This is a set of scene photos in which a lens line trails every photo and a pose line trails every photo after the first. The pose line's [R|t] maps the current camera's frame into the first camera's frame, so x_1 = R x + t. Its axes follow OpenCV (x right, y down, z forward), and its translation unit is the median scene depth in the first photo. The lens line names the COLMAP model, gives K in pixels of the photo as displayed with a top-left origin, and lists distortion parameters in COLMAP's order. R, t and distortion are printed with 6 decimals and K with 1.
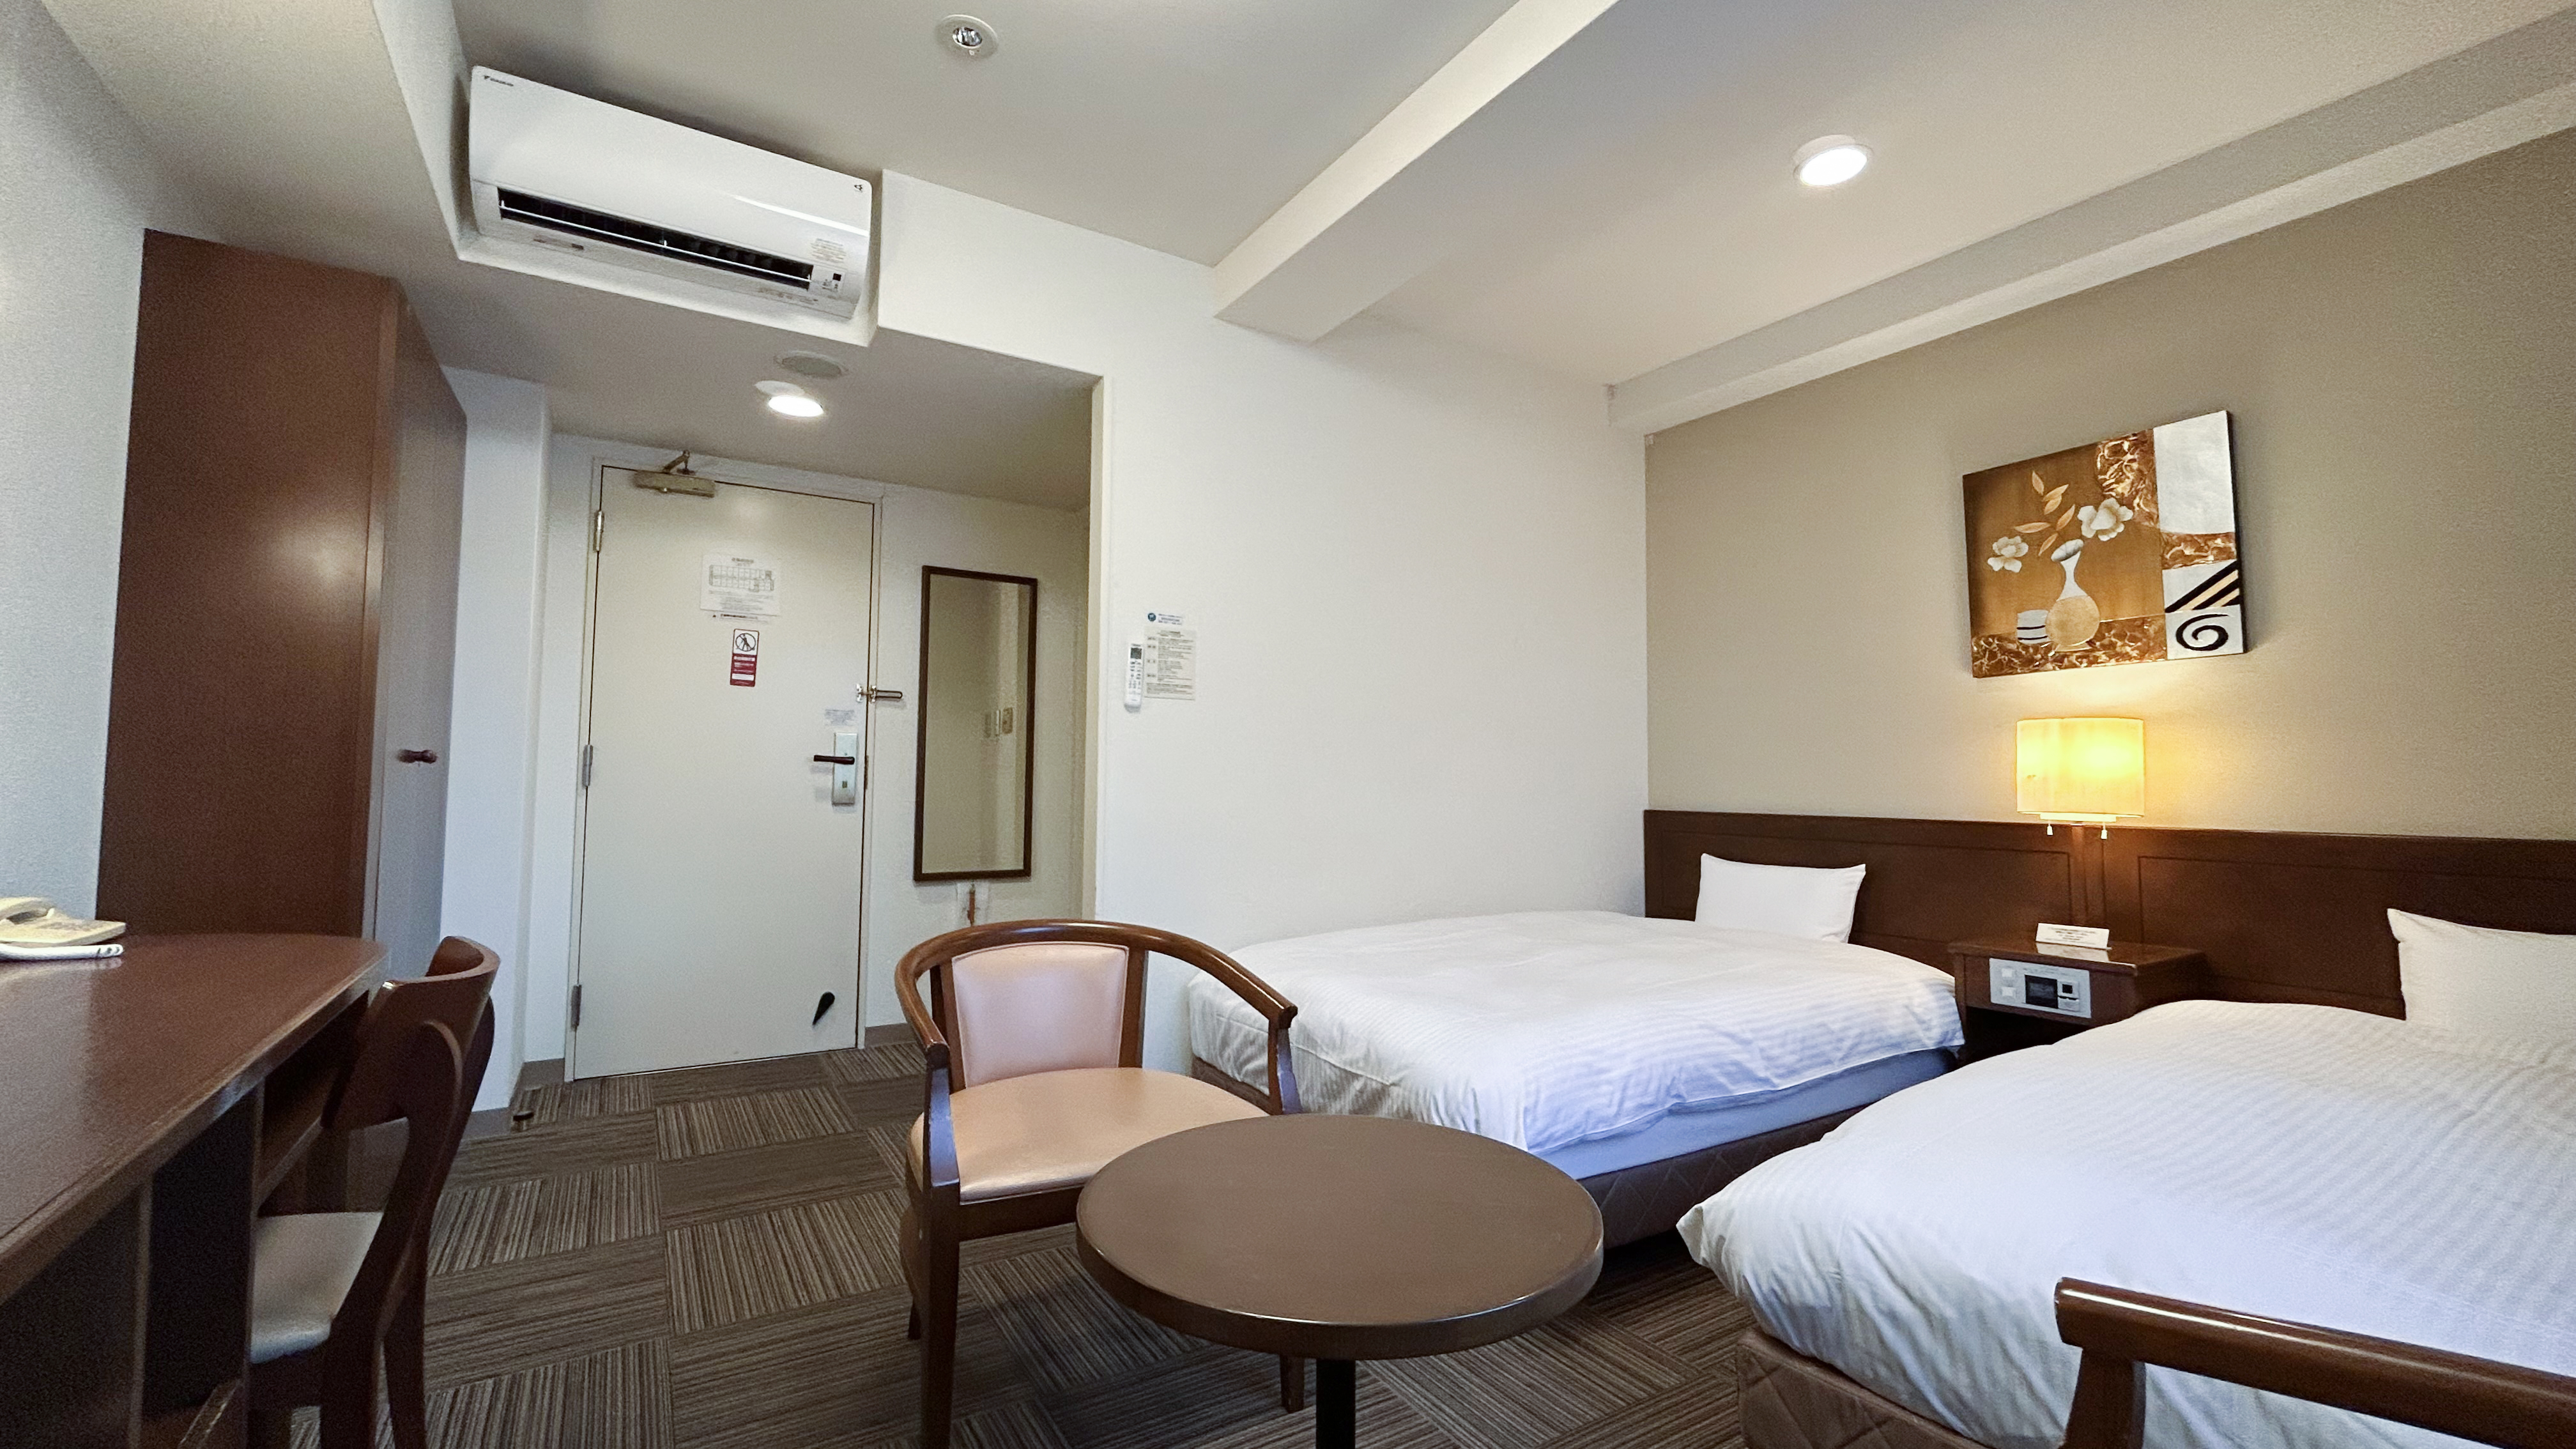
lens RADIAL K [[1044.9, 0, 1273.9], [0, 1044.9, 730.7], [0, 0, 1]] dist [-0.002498, 0.000096]
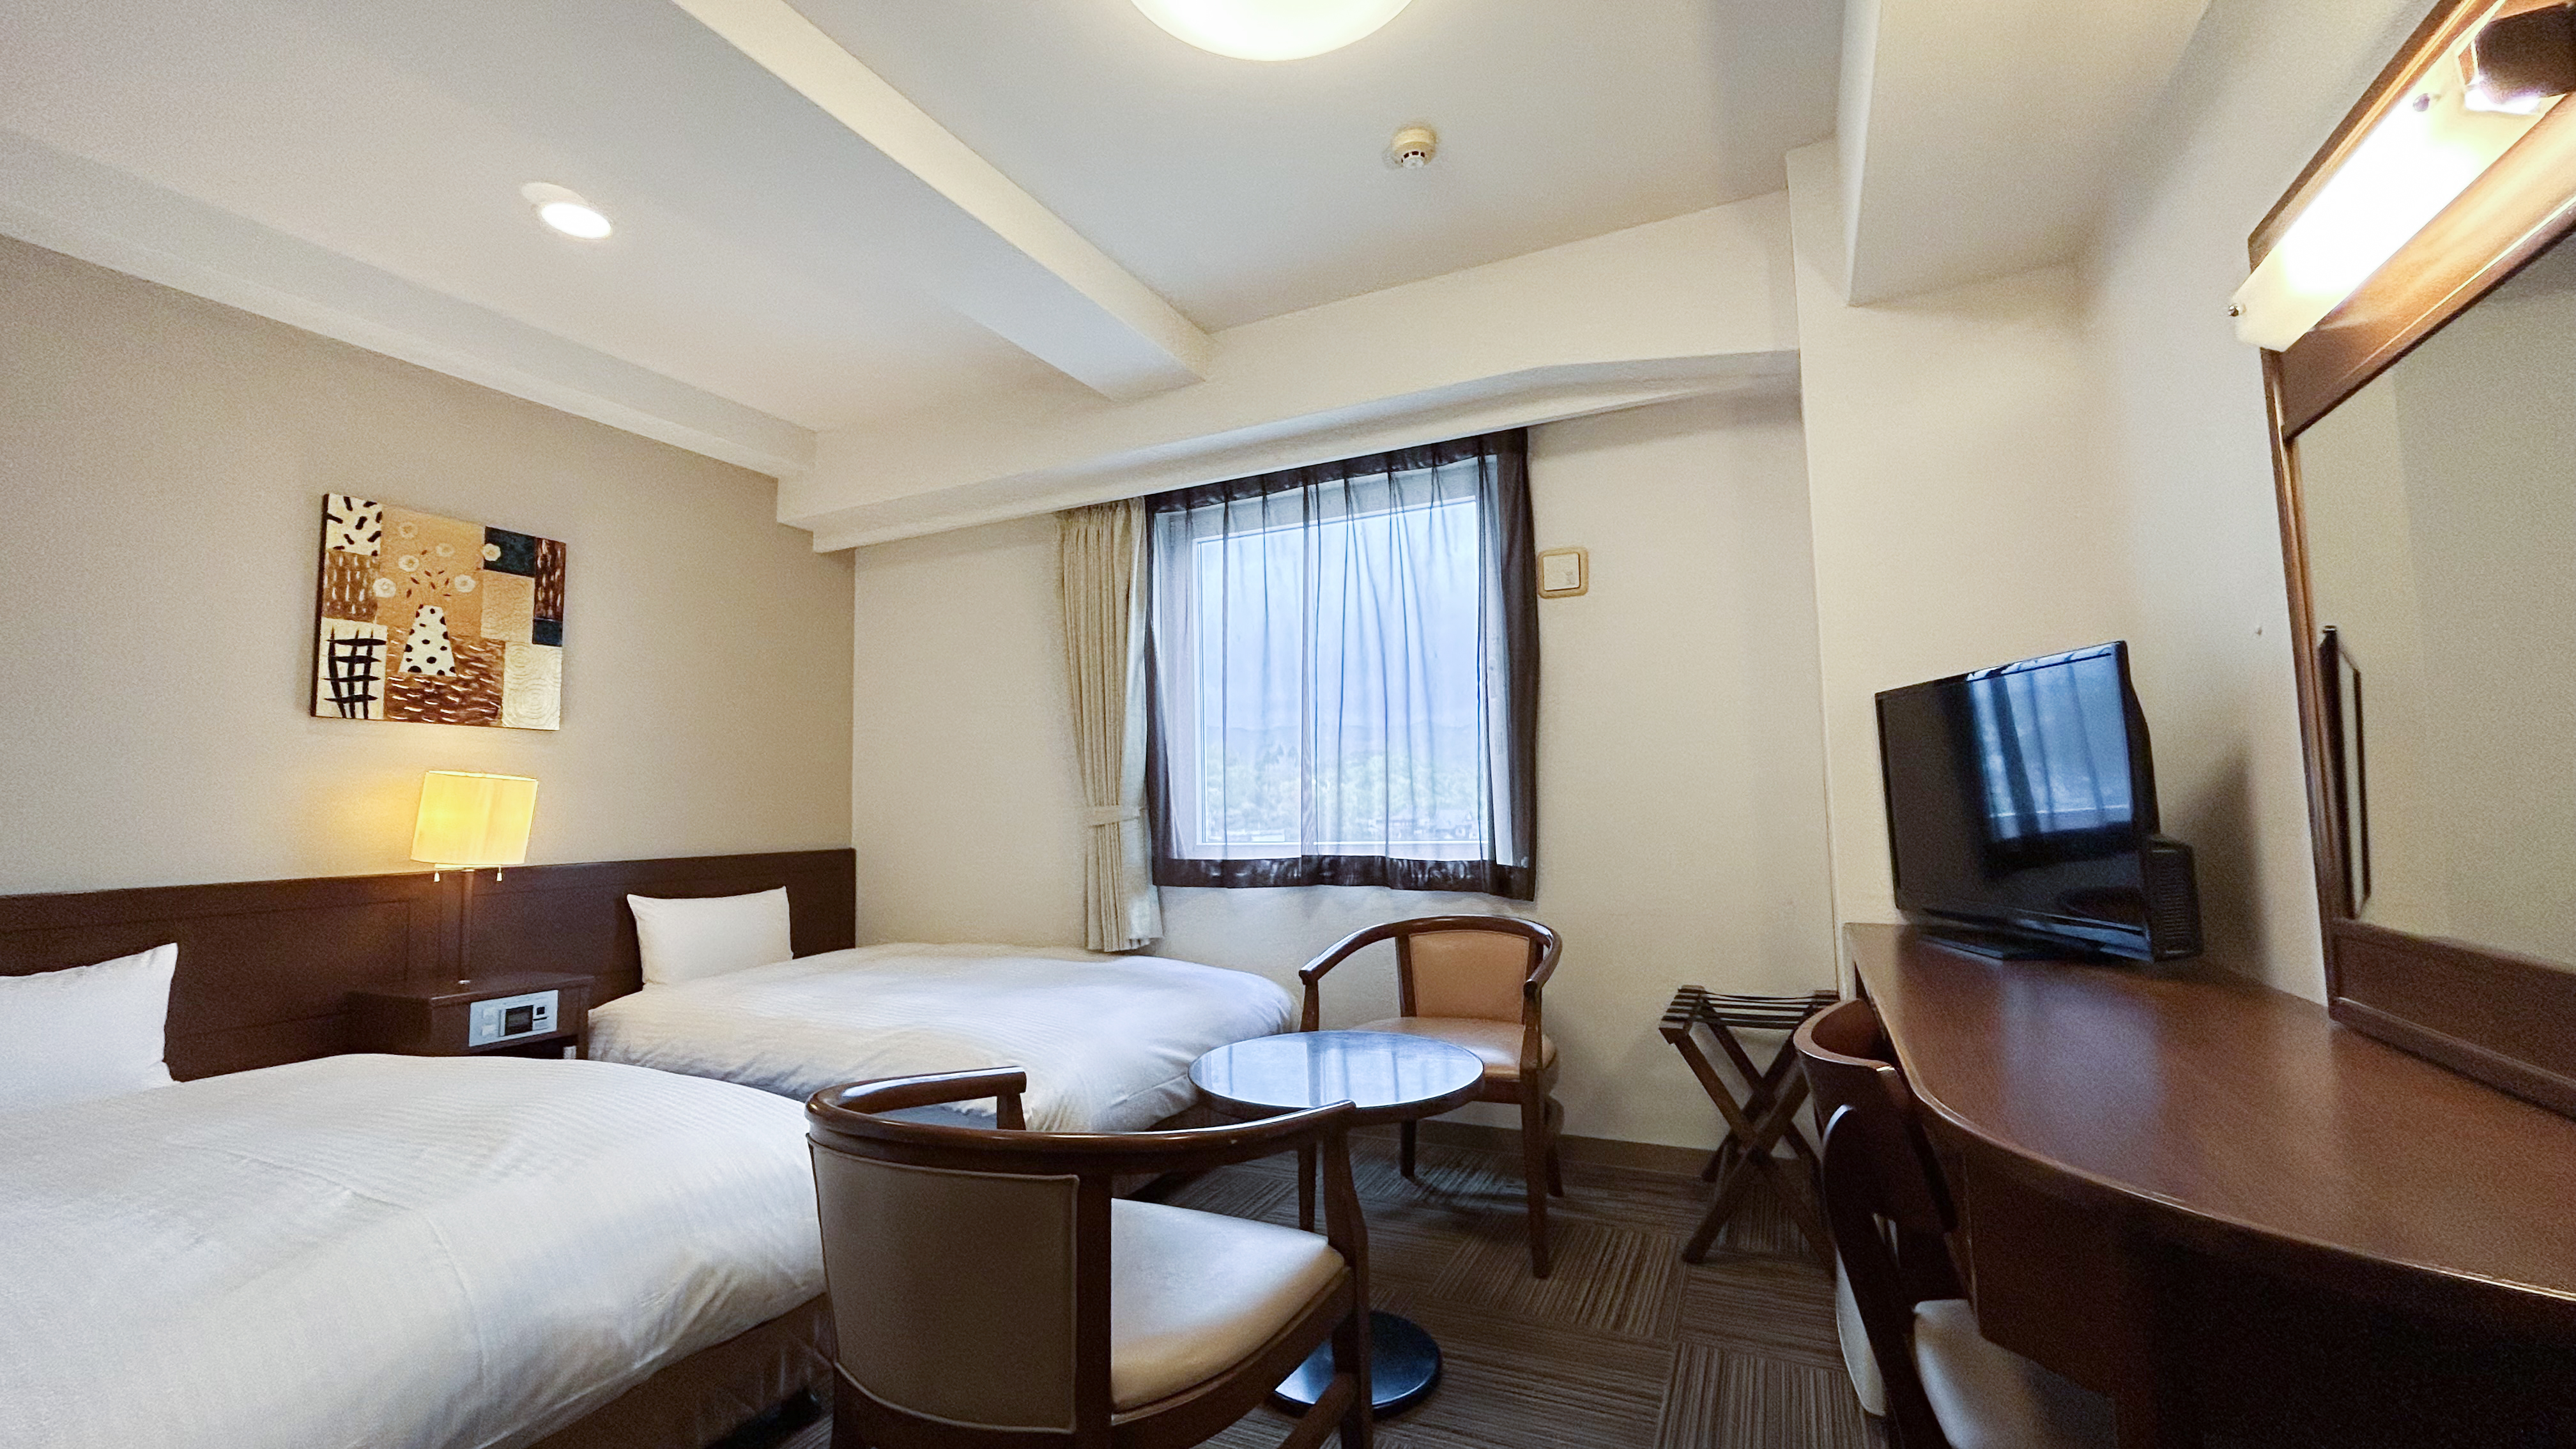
lens RADIAL K [[1044.9, 0, 1273.9], [0, 1044.9, 730.7], [0, 0, 1]] dist [-0.002498, 0.000096]
pose [[-0.528599, 0.069037, 0.846059, -0.636657], [-0.026855, 0.994828, -0.097955, 0.031937], [-0.848447, -0.074500, -0.524012, 0.917816]]
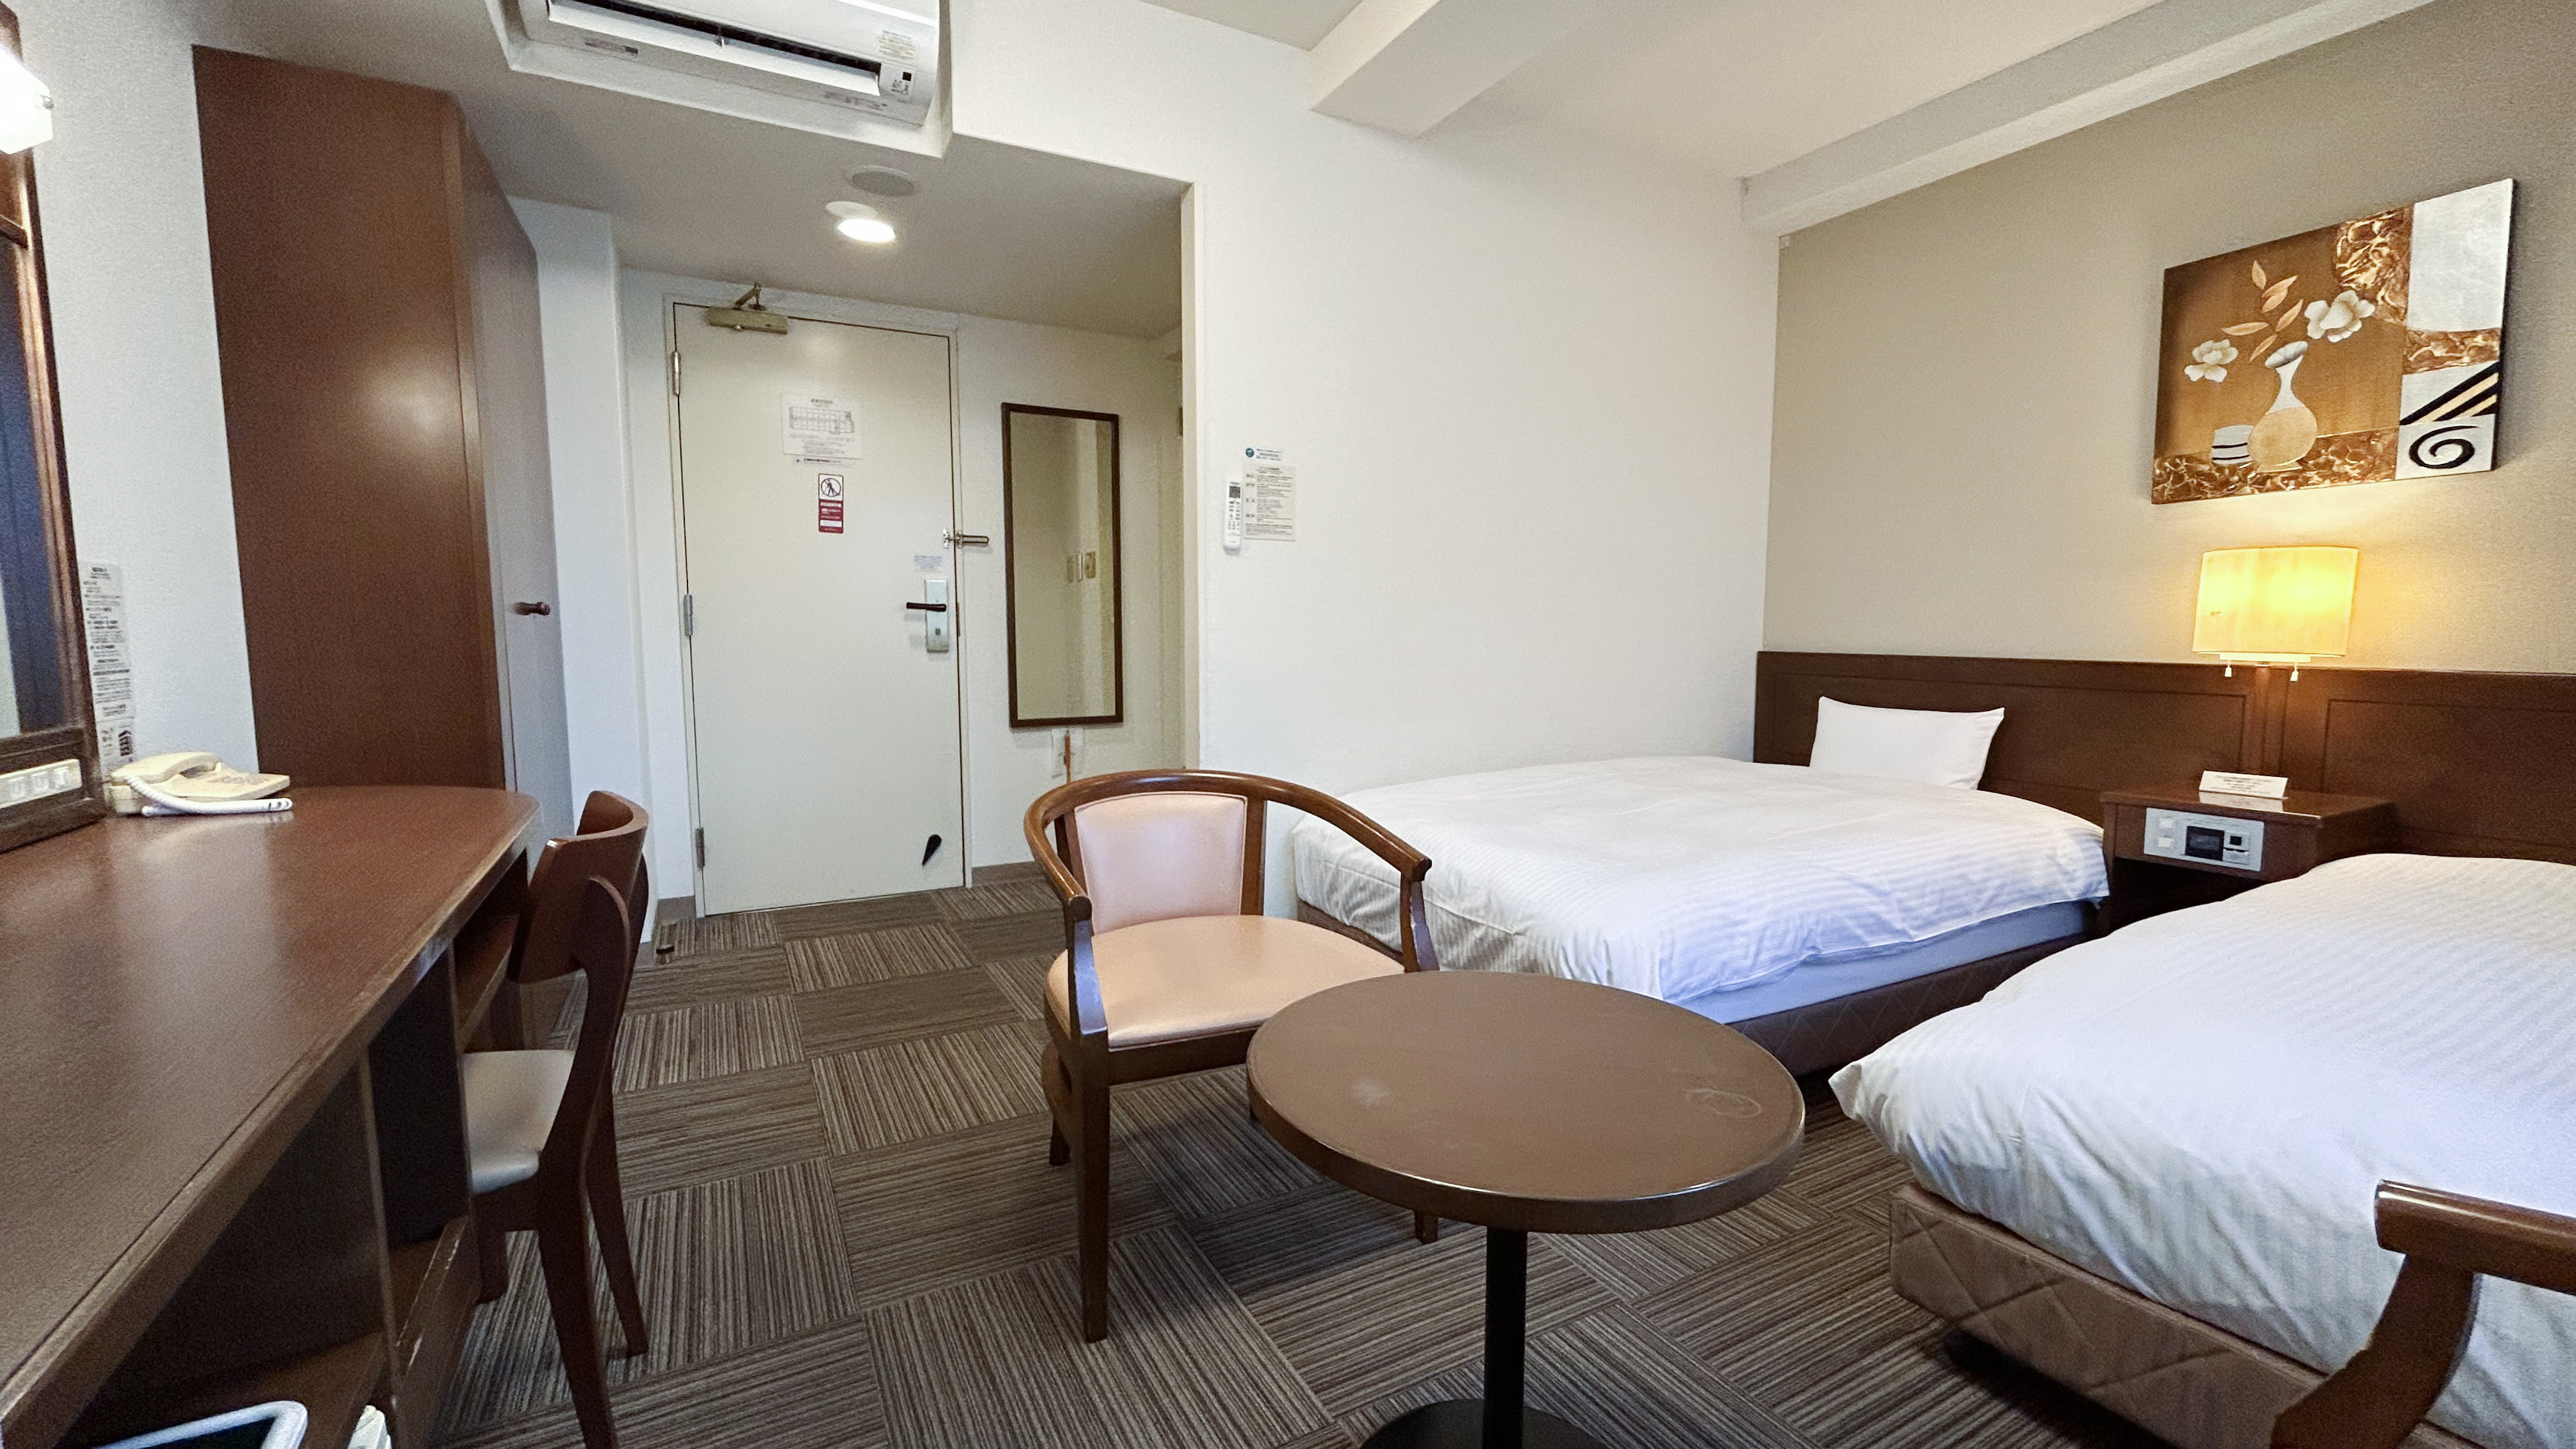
lens RADIAL K [[1044.9, 0, 1273.9], [0, 1044.9, 730.7], [0, 0, 1]] dist [-0.002498, 0.000096]
pose [[0.997970, -0.002431, -0.063644, -0.042586], [0.011965, 0.988635, 0.149861, -0.001220], [0.062556, -0.150318, 0.986657, 0.033642]]
